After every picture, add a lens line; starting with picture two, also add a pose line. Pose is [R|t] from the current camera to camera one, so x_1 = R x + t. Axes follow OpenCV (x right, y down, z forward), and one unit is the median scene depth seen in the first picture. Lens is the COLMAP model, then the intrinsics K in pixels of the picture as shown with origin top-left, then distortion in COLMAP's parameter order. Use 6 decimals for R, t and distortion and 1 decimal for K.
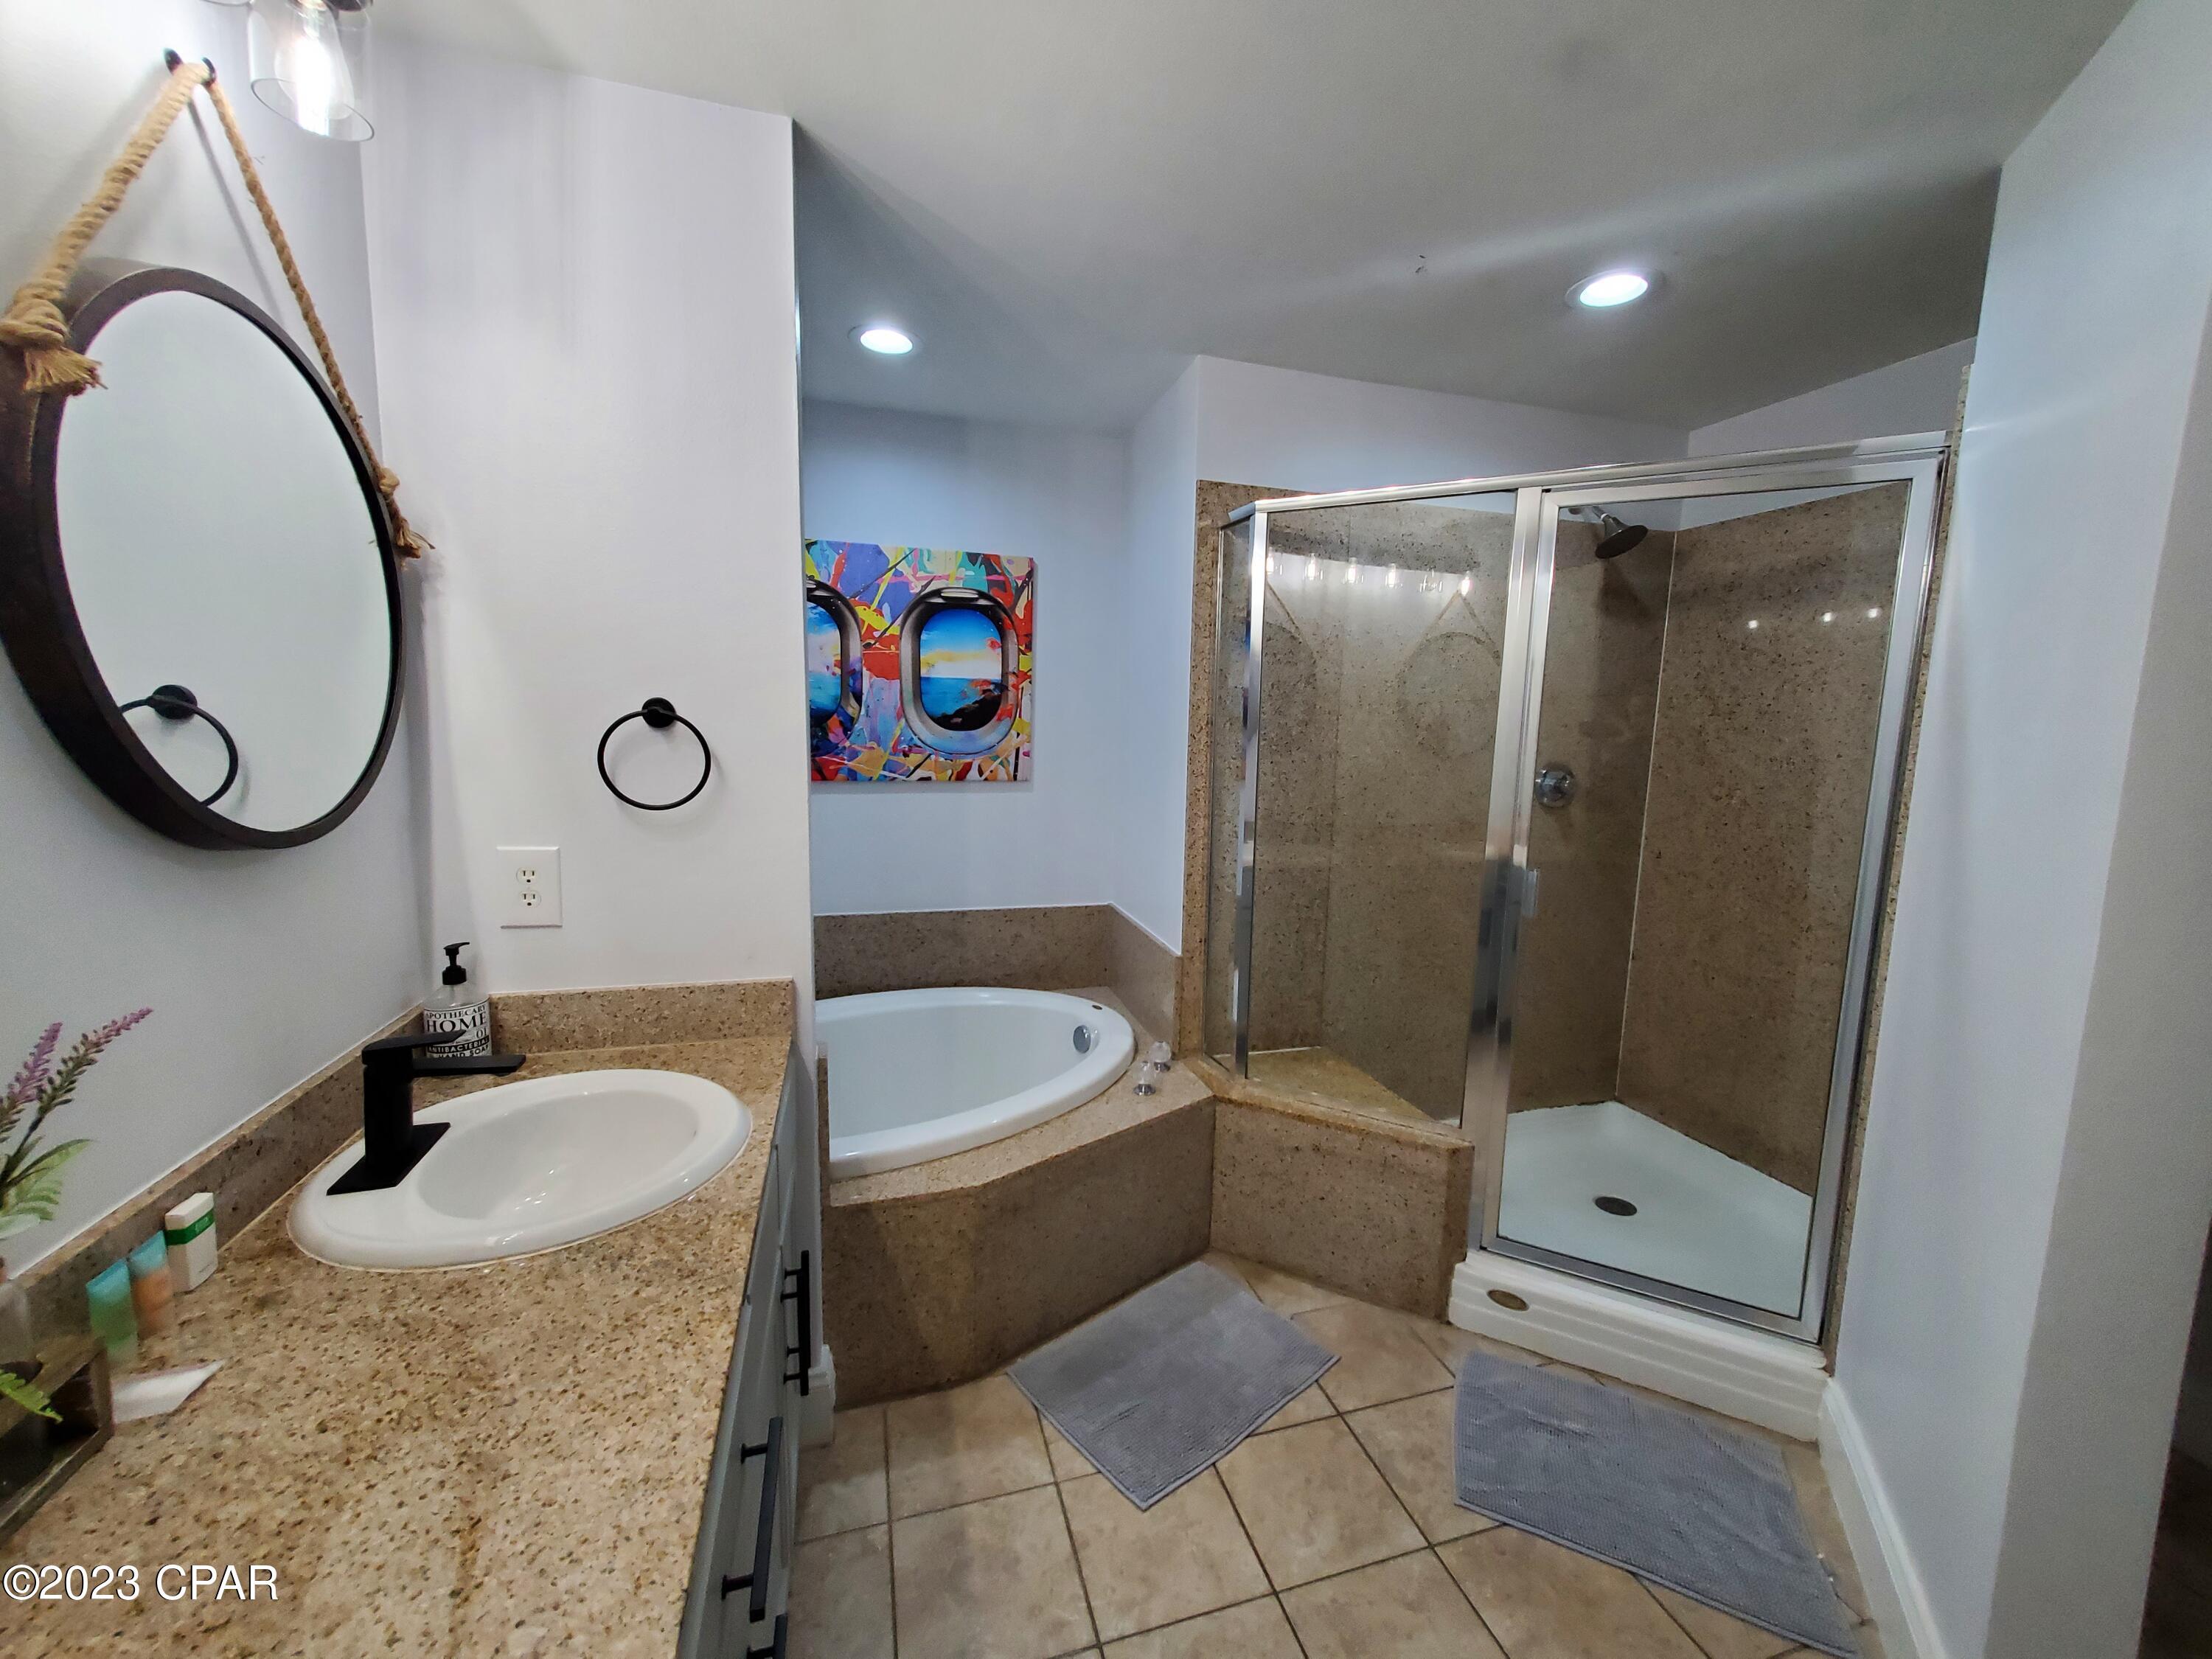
lens RADIAL K [[878.7, 0, 1119.6], [0, 878.7, 829.6], [0, 0, 1]] dist [0.004271, -0.000503]
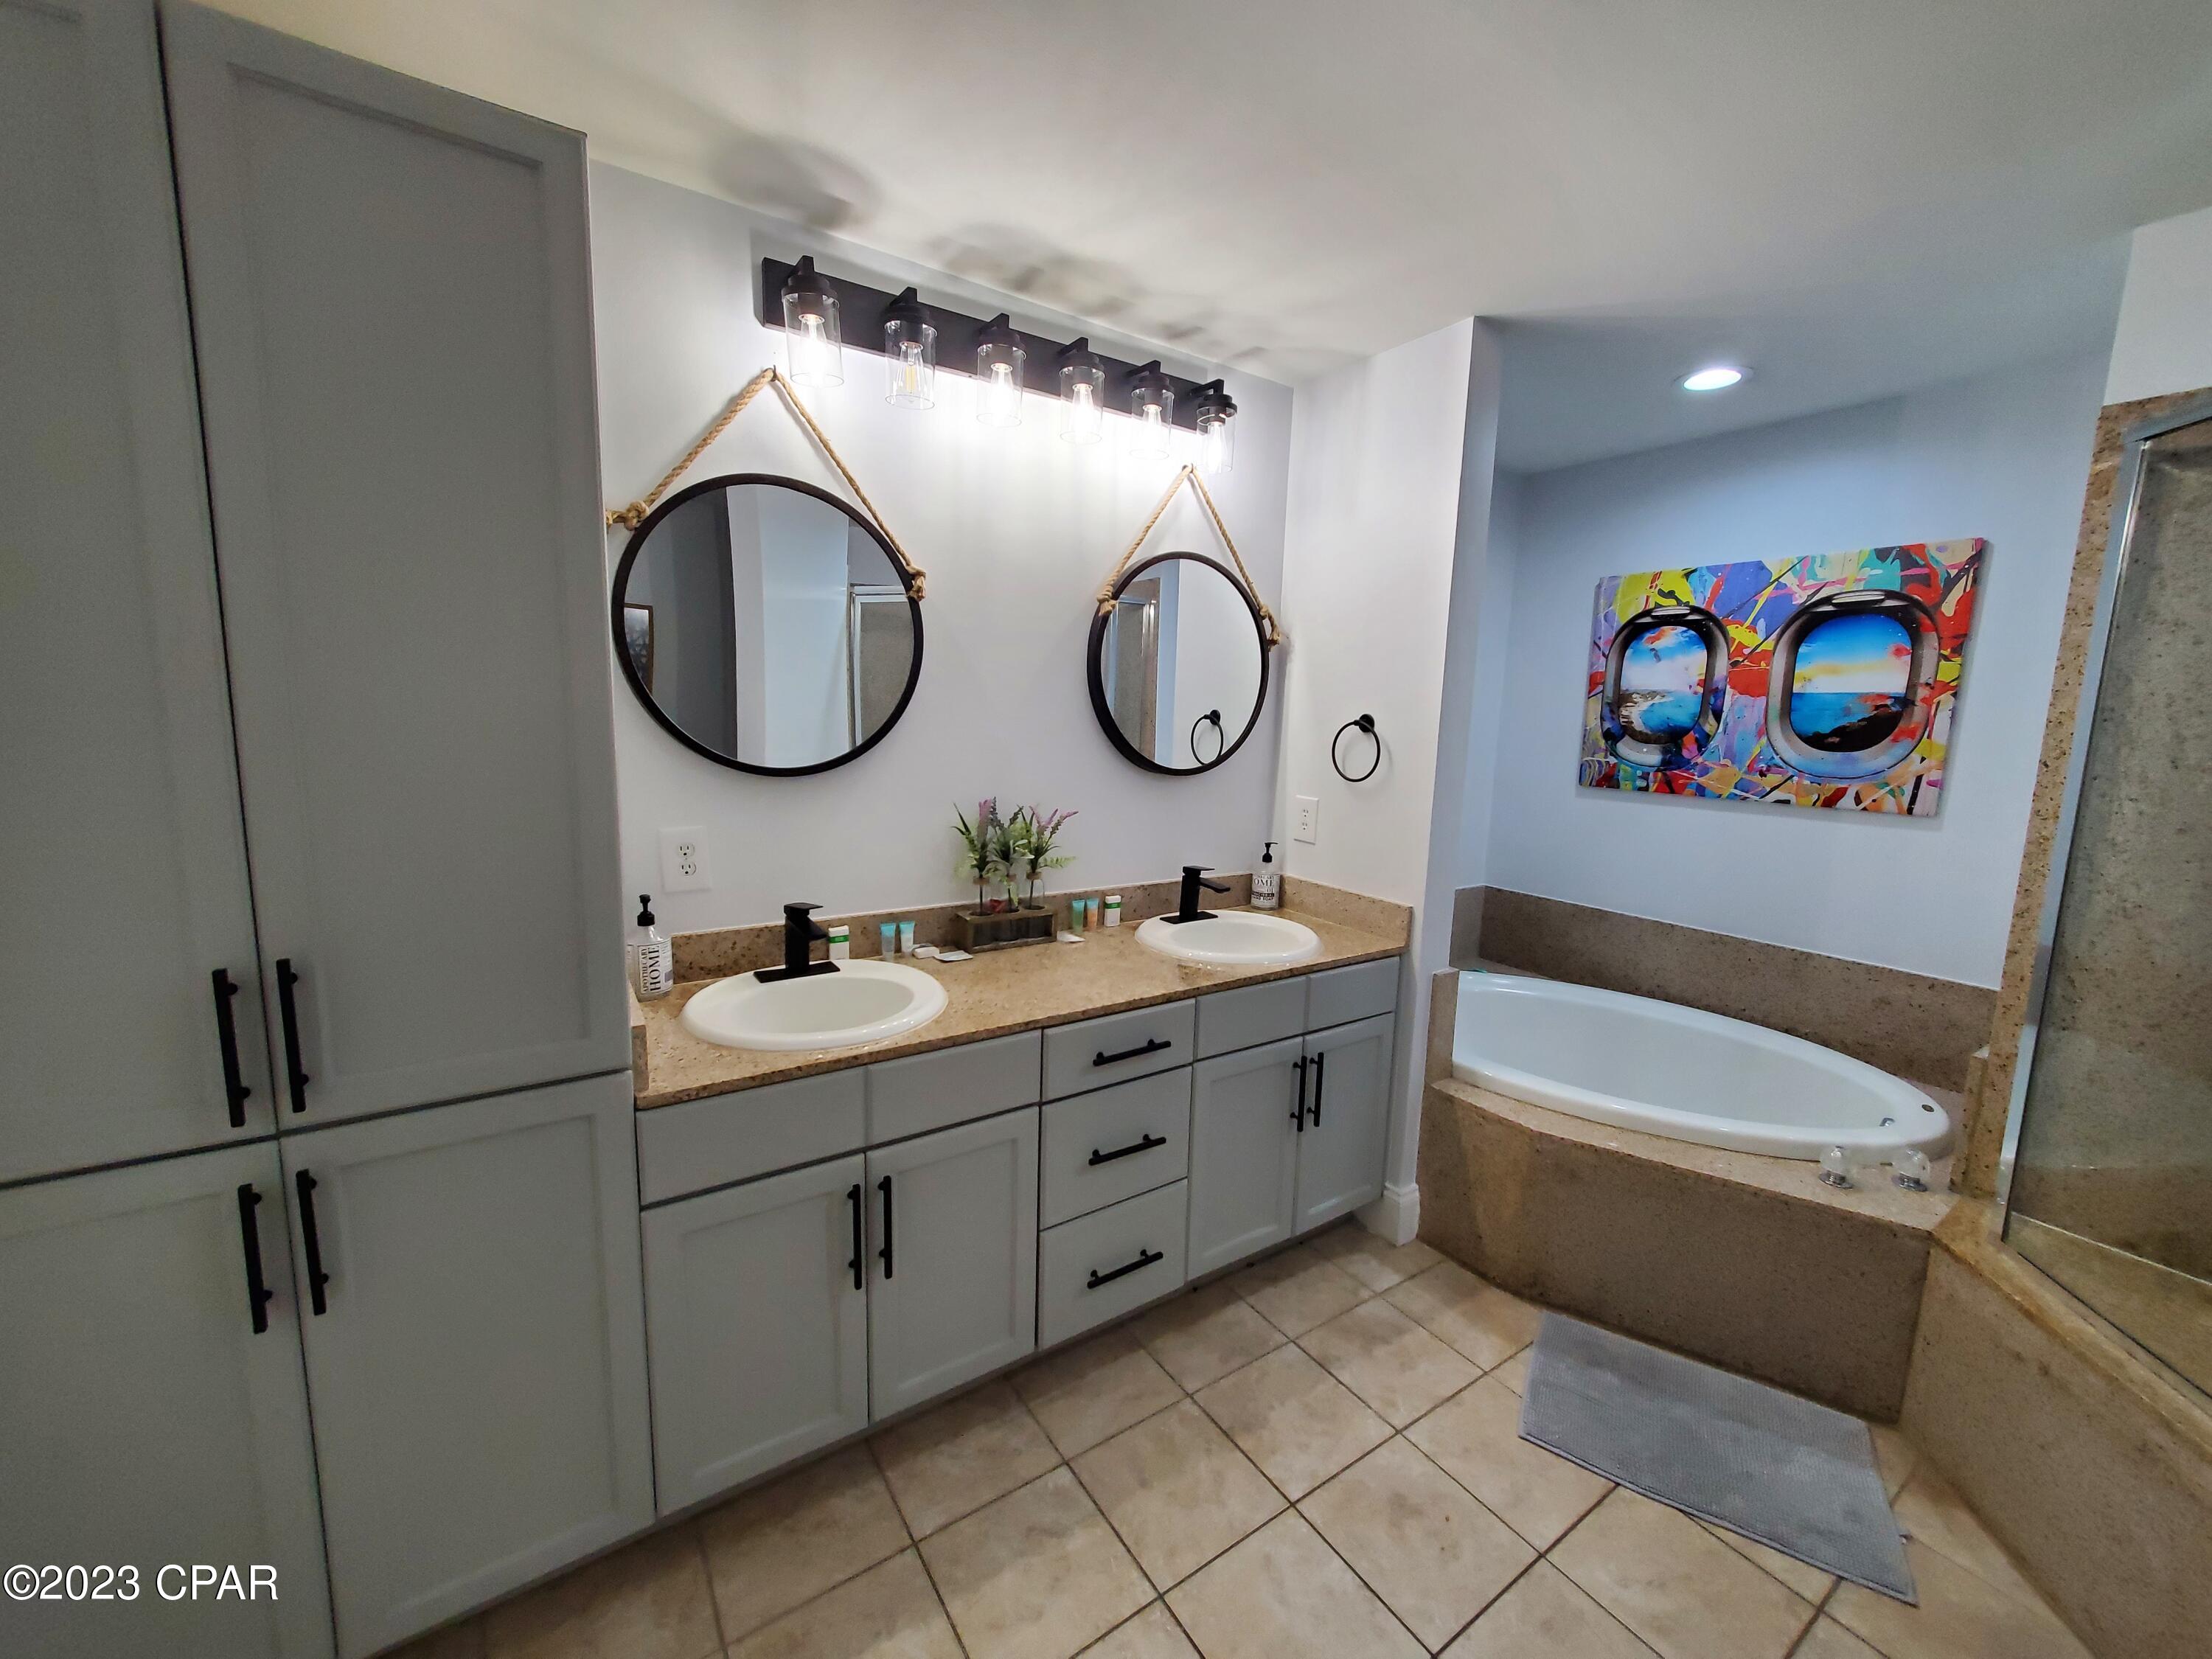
lens RADIAL K [[878.7, 0, 1112.5], [0, 878.7, 831.0], [0, 0, 1]] dist [0.004271, -0.000503]
pose [[0.278516, 0.117499, -0.953217, 0.490427], [-0.144610, 0.986304, 0.079325, 0.001927], [0.949482, 0.115752, 0.291693, 0.056043]]
